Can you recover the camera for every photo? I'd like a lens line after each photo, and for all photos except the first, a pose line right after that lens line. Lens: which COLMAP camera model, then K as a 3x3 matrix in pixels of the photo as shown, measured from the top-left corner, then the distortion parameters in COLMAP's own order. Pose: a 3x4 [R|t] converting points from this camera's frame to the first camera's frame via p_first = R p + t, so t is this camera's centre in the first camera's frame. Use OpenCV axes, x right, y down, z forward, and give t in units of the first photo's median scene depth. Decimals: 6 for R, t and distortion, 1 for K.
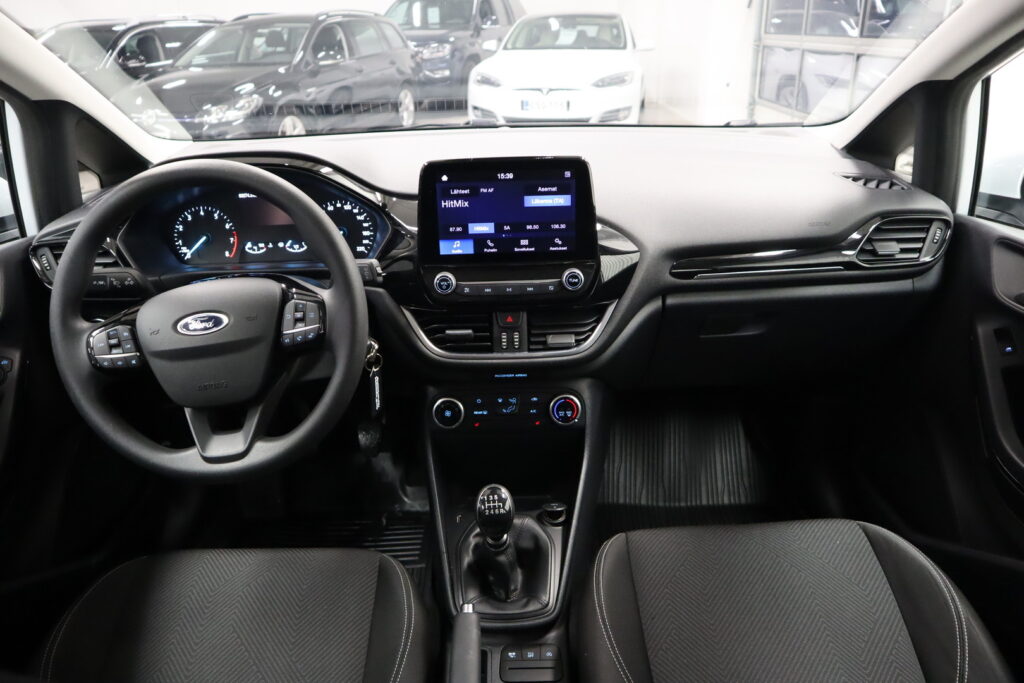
lens RADIAL K [[716.2, 0, 512.0], [0, 716.2, 341.5], [0, 0, 1]] dist [-0.128496, 0.076917]
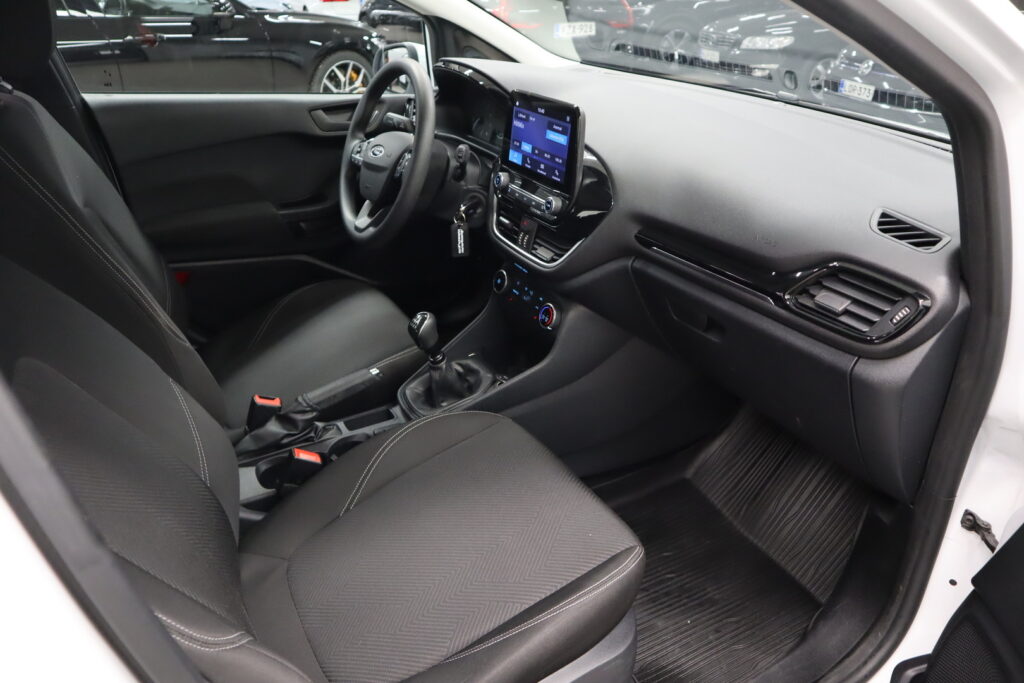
lens RADIAL K [[715.4, 0, 512.0], [0, 715.4, 341.5], [0, 0, 1]] dist [-0.108519, 0.078717]
pose [[0.469863, 0.439446, -0.765582, 0.983659], [-0.392295, 0.880881, 0.264863, -0.161322], [0.790780, 0.175885, 0.586286, 0.253324]]
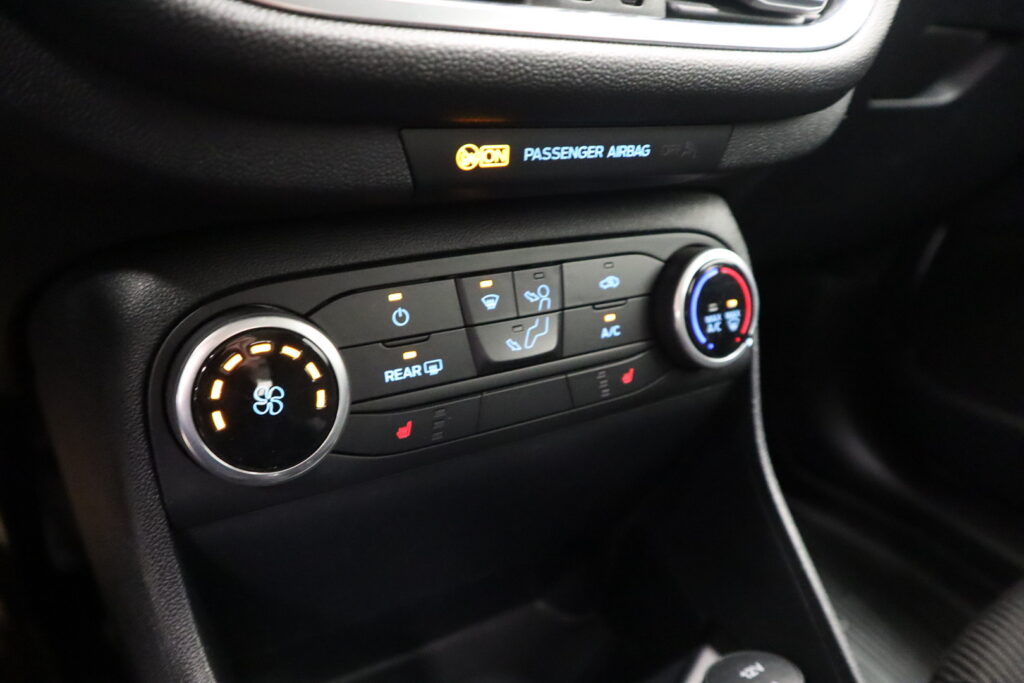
lens RADIAL K [[715.4, 0, 512.0], [0, 715.4, 341.5], [0, 0, 1]] dist [-0.108519, 0.078717]
pose [[0.857381, -0.138466, 0.495707, -0.122760], [0.139282, 0.989615, 0.035526, 0.087292], [-0.495479, 0.038584, 0.867763, 0.803245]]
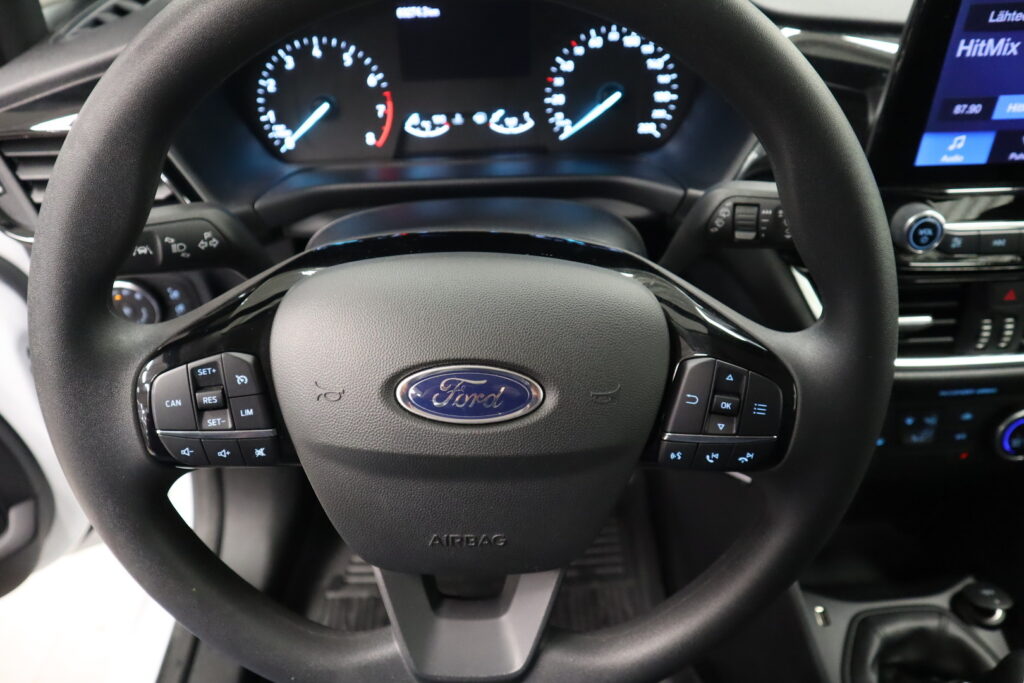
lens RADIAL K [[715.4, 0, 512.0], [0, 715.4, 341.5], [0, 0, 1]] dist [-0.108519, 0.078717]
pose [[0.999324, -0.018534, 0.031754, -0.339187], [0.010007, 0.968153, 0.250158, -0.114812], [-0.035380, -0.249671, 0.967684, 0.504765]]
